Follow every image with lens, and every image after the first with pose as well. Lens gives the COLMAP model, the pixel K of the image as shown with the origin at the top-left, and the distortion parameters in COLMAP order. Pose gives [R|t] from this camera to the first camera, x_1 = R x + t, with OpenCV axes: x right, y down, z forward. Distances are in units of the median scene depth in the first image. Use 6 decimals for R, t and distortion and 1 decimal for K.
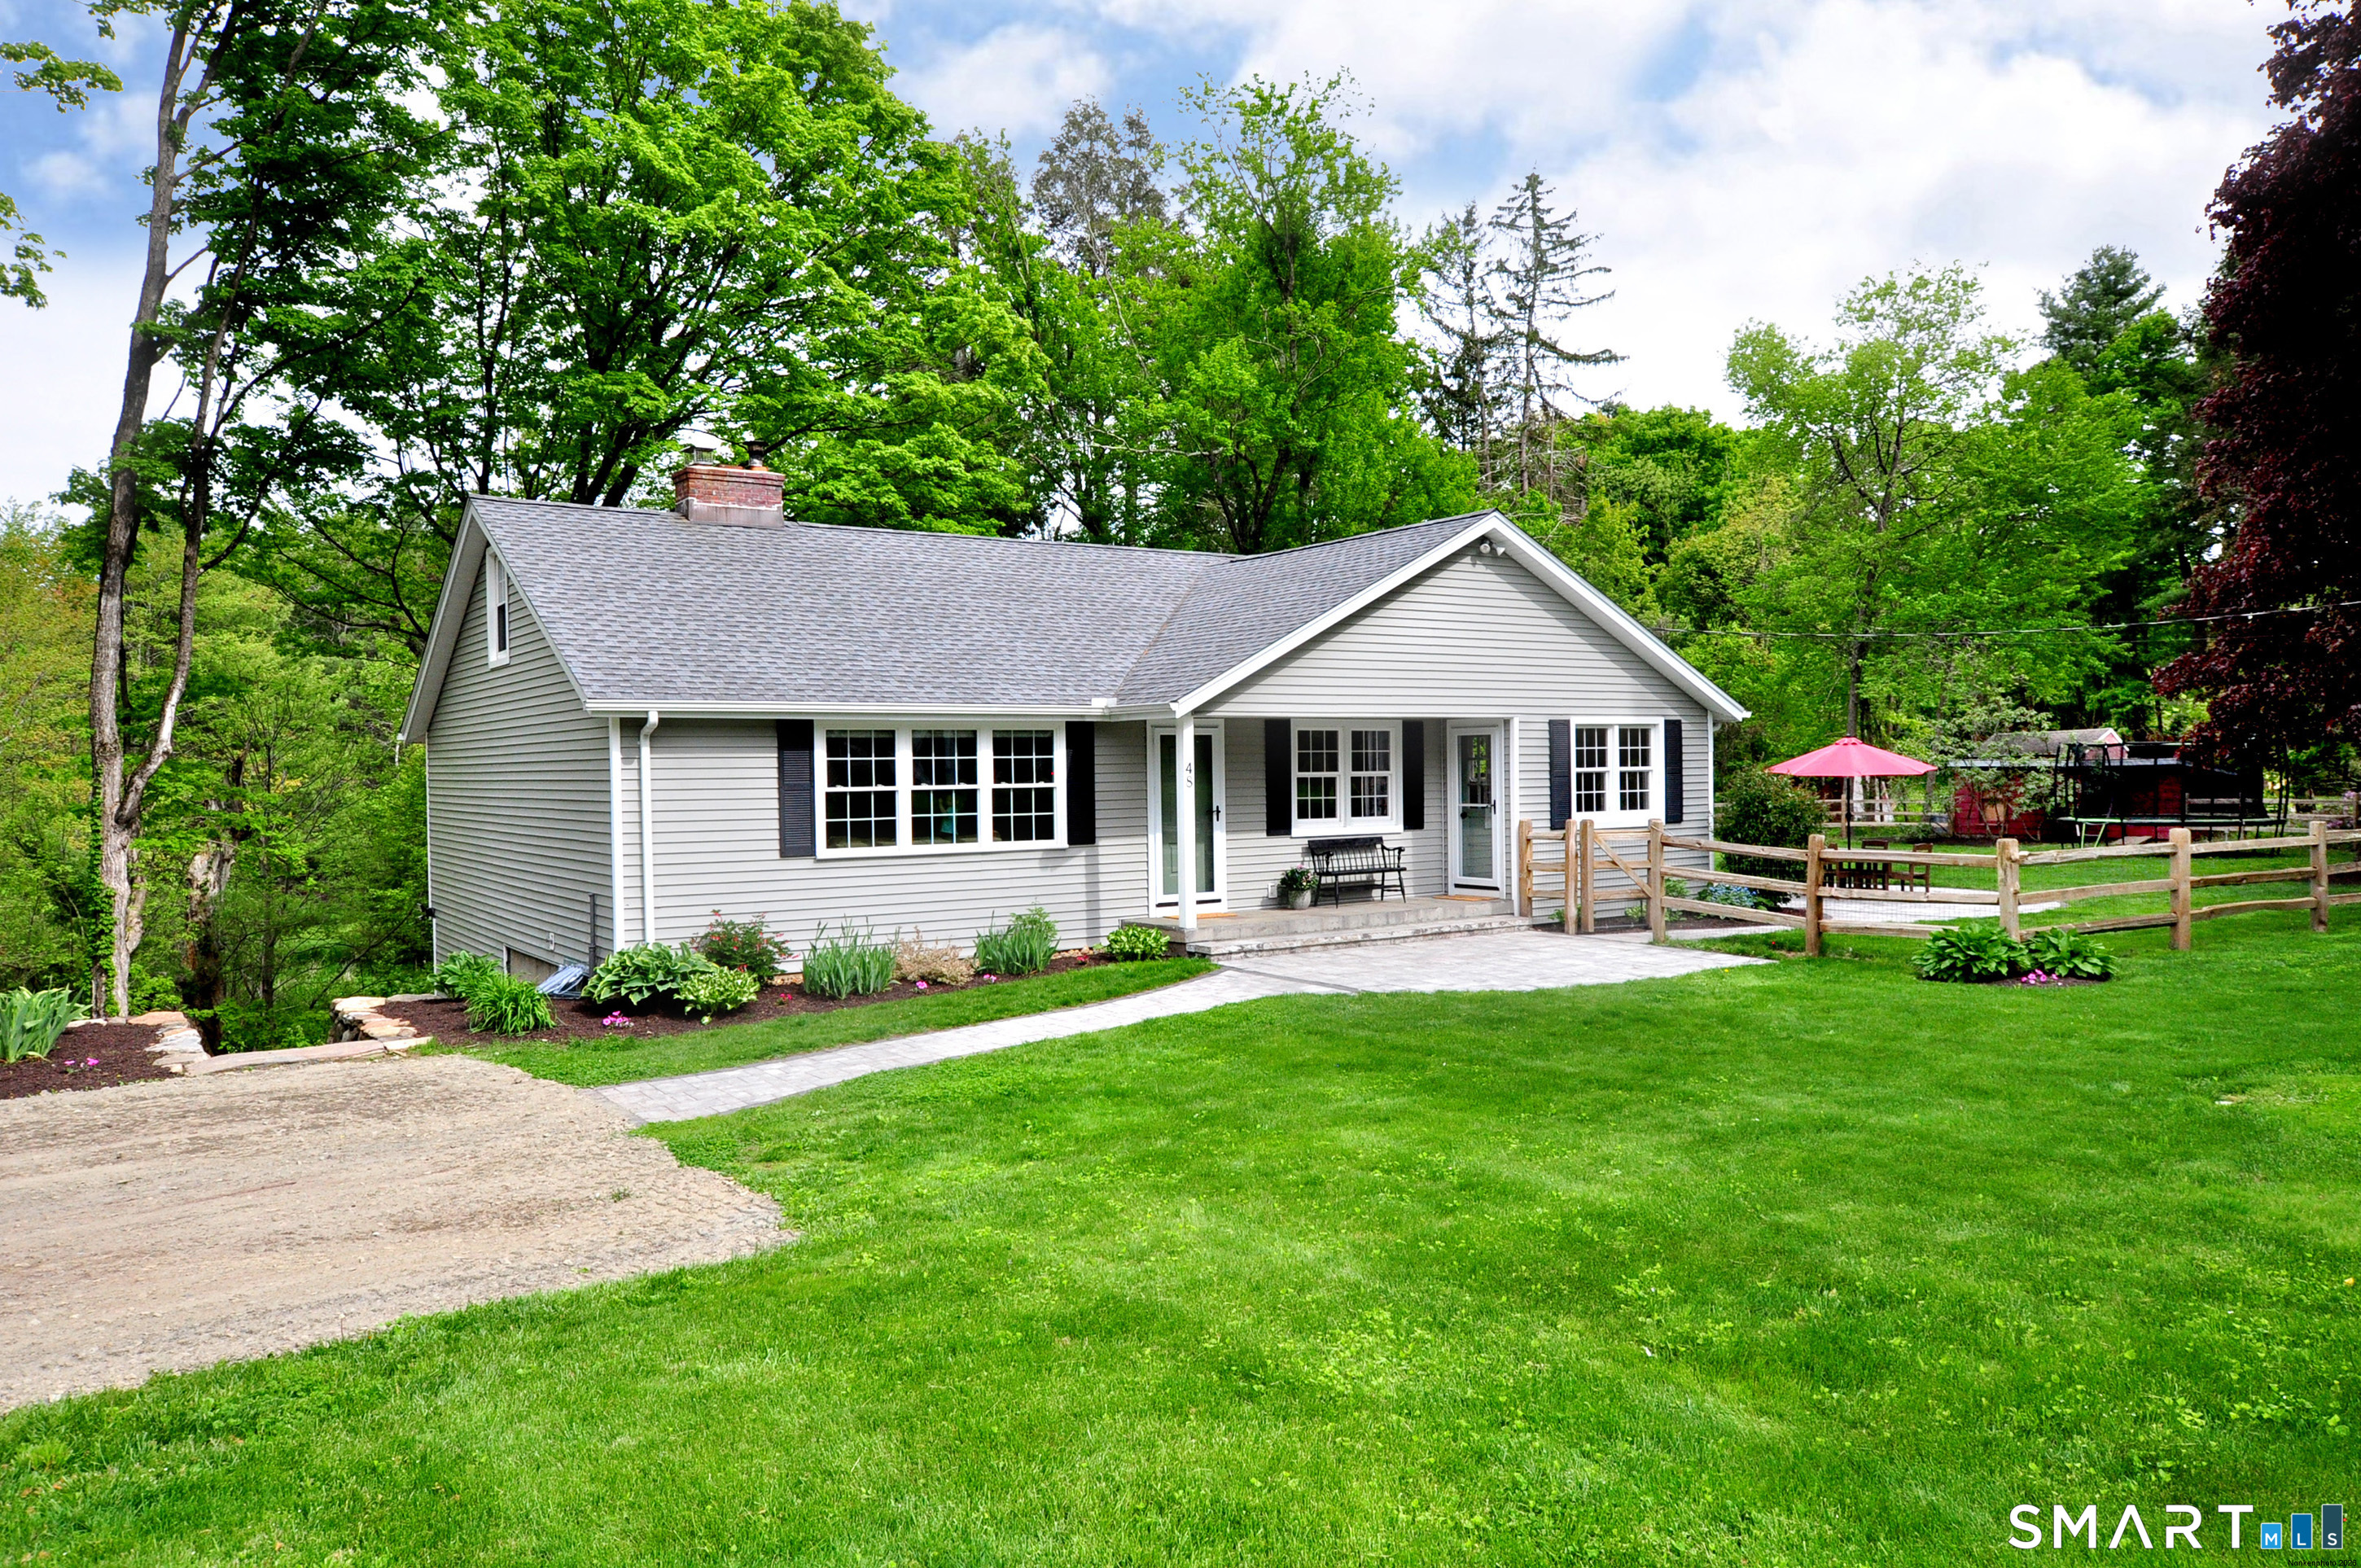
lens RADIAL K [[1650.1, 0, 1180.5], [0, 1650.1, 784.0], [0, 0, 1]] dist [-0.008938, -0.004102]
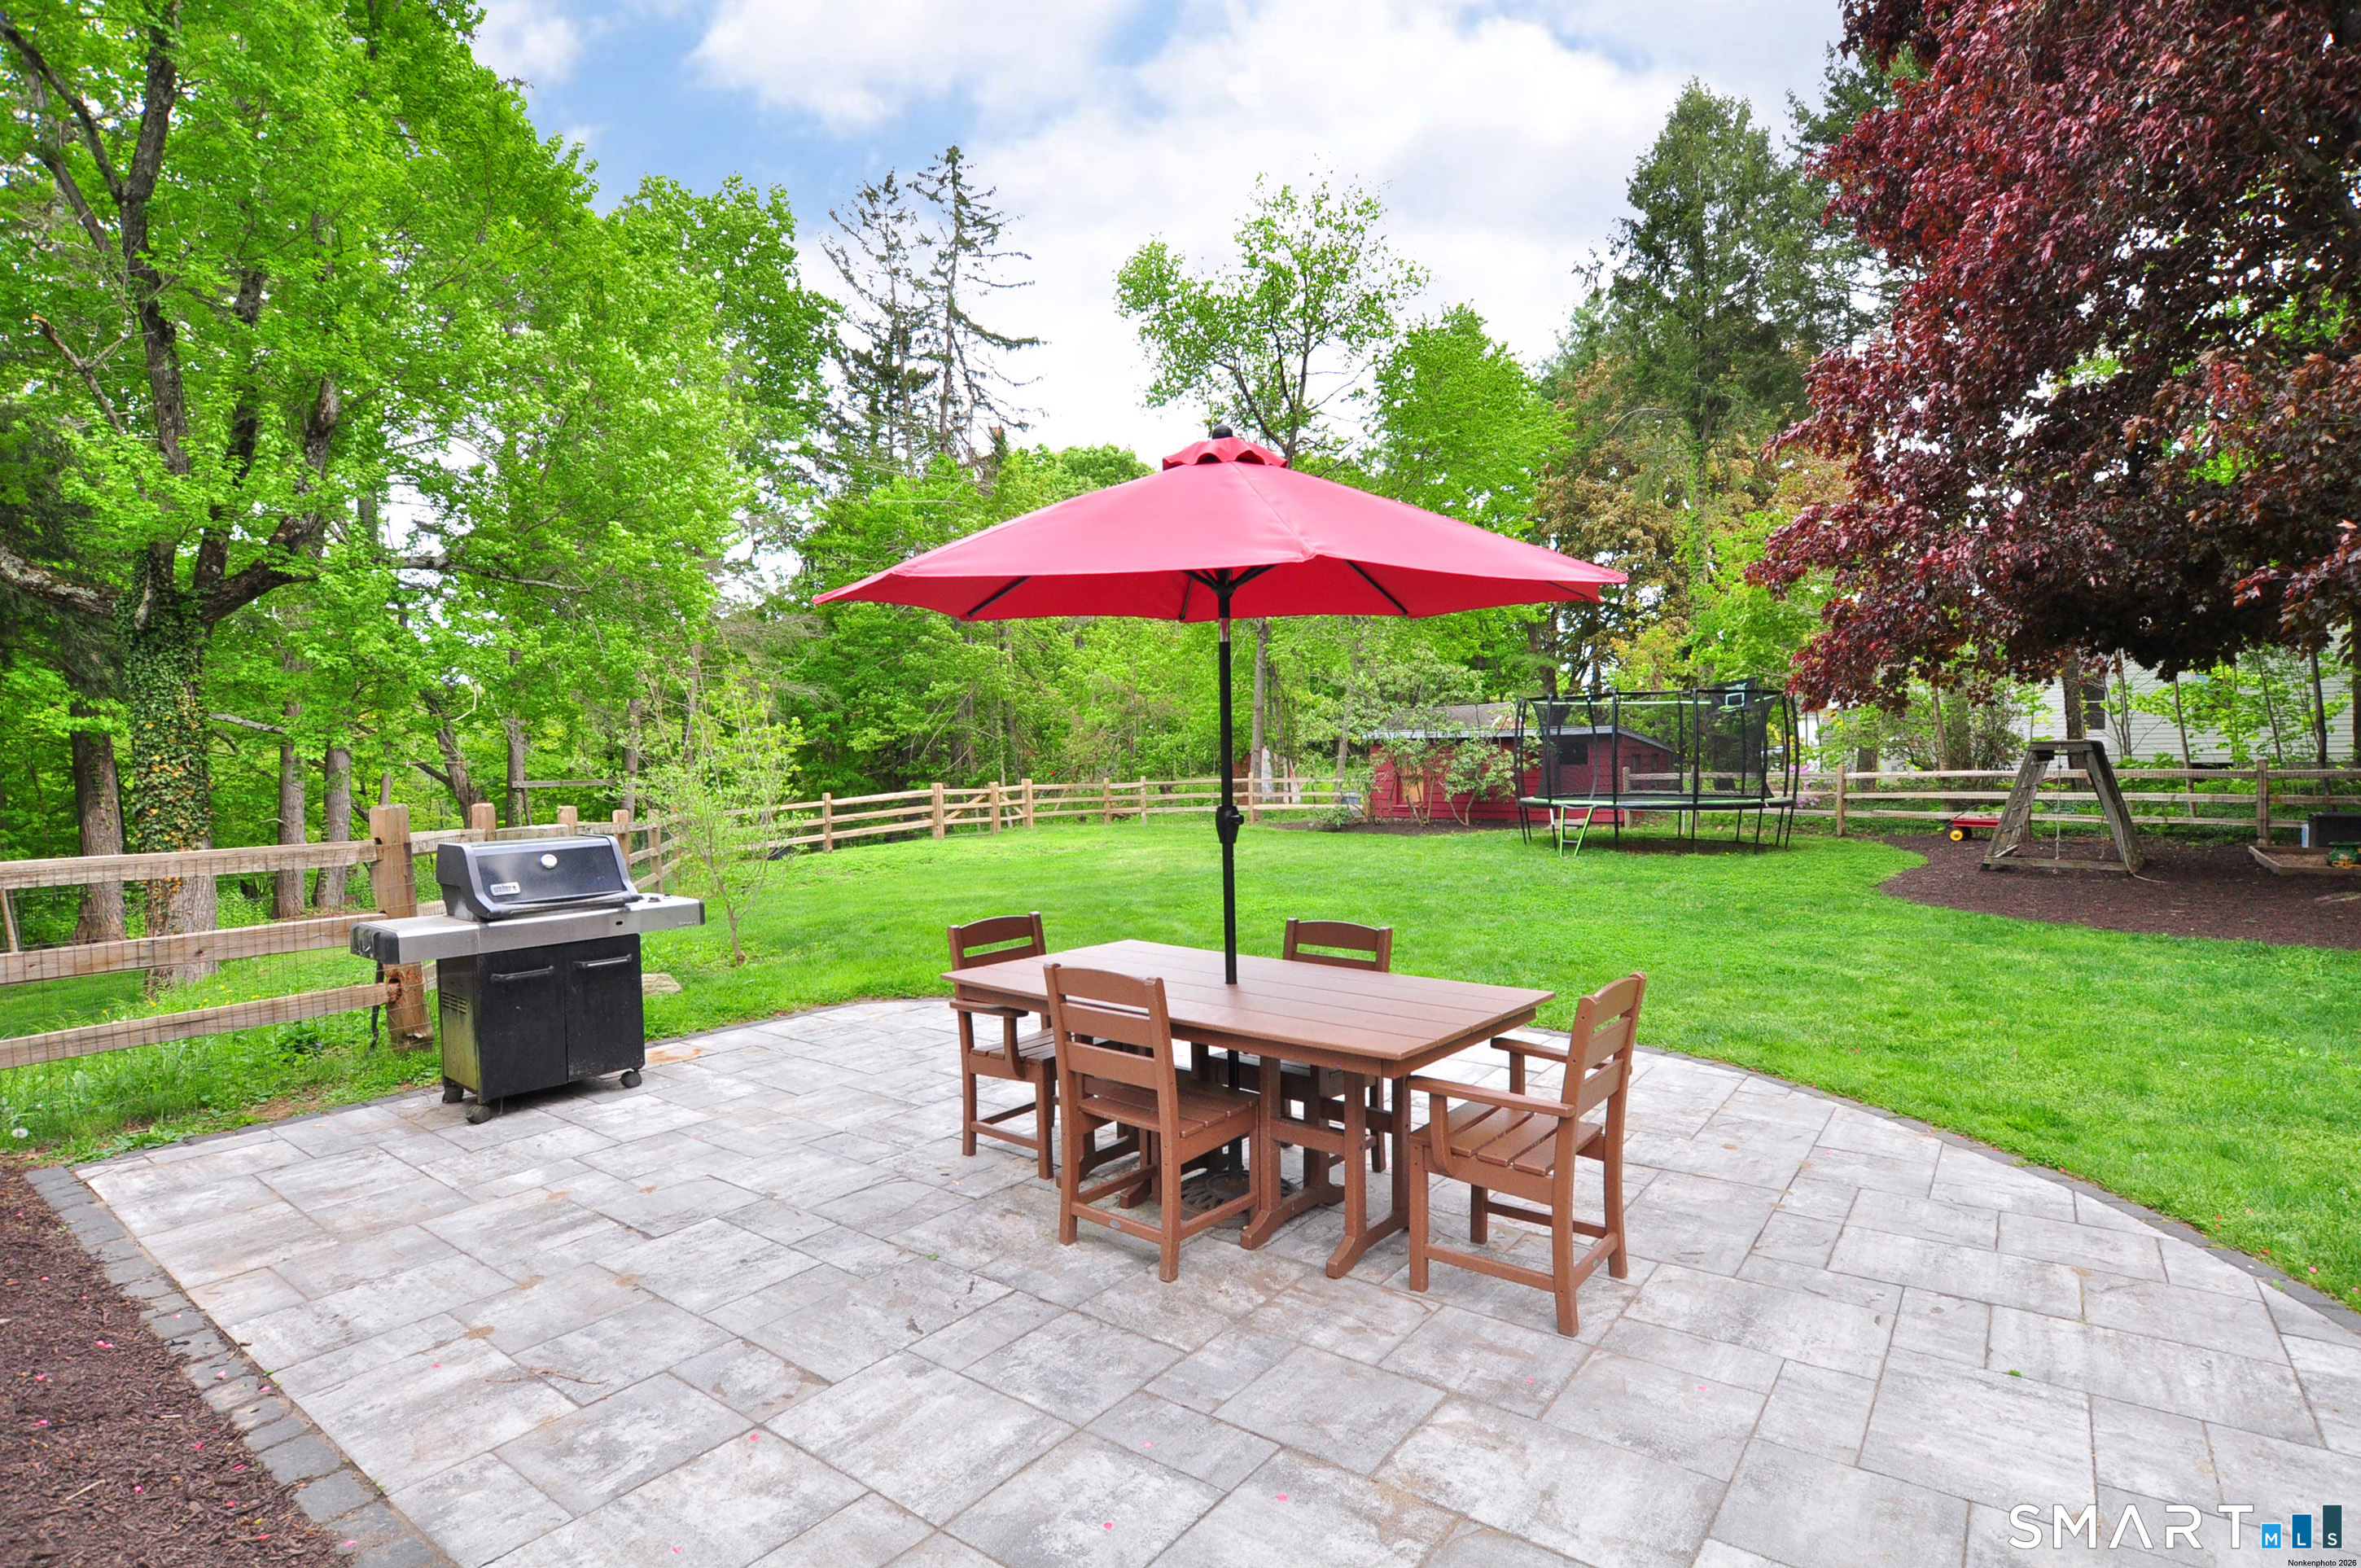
lens RADIAL K [[1156.6, 0, 1178.9], [0, 1156.6, 743.1], [0, 0, 1]] dist [-0.000285, 0.000005]
pose [[0.947612, 0.008315, 0.319315, 0.396451], [0.000508, 0.999621, -0.027538, 0.017866], [-0.319422, 0.026258, 0.947249, 1.003403]]
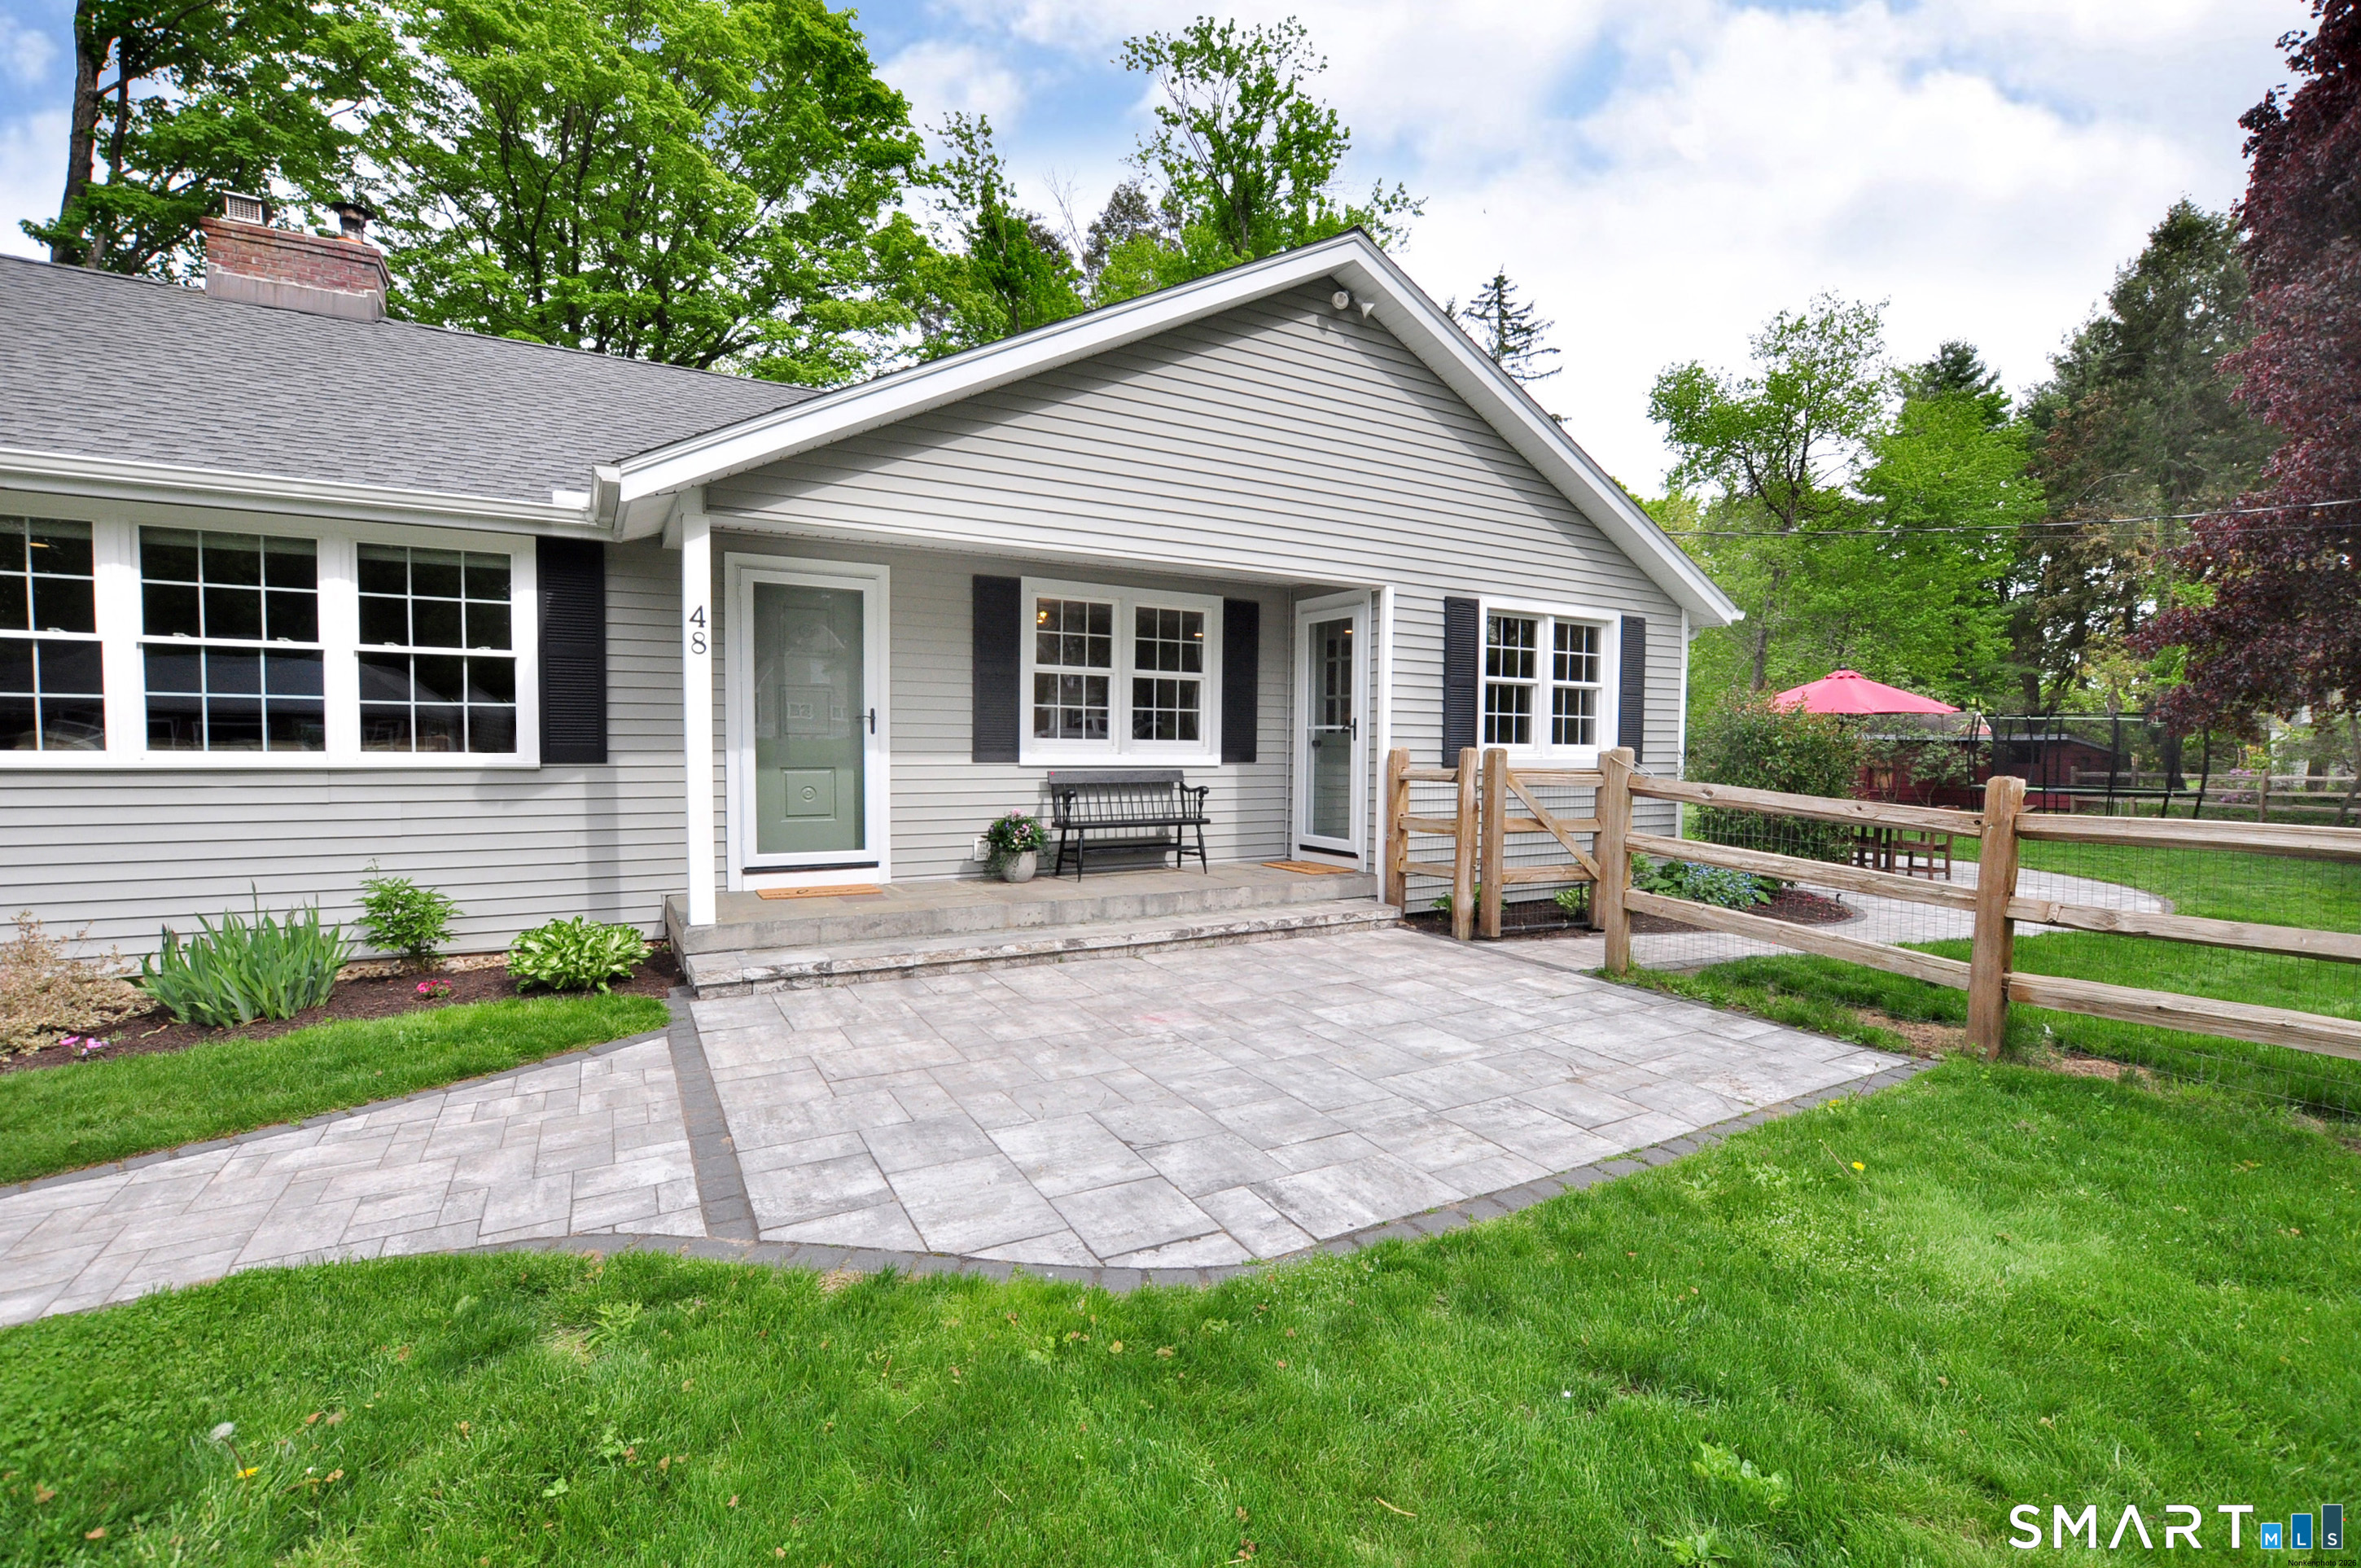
lens RADIAL K [[1028.5, 0, 1206.2], [0, 1028.5, 789.4], [0, 0, 1]] dist [-0.035025, 0.000193]
pose [[0.997496, 0.028342, -0.064792, 0.158068], [-0.026133, 0.999057, 0.034684, 0.024823], [0.065714, -0.032904, 0.997296, 0.590297]]
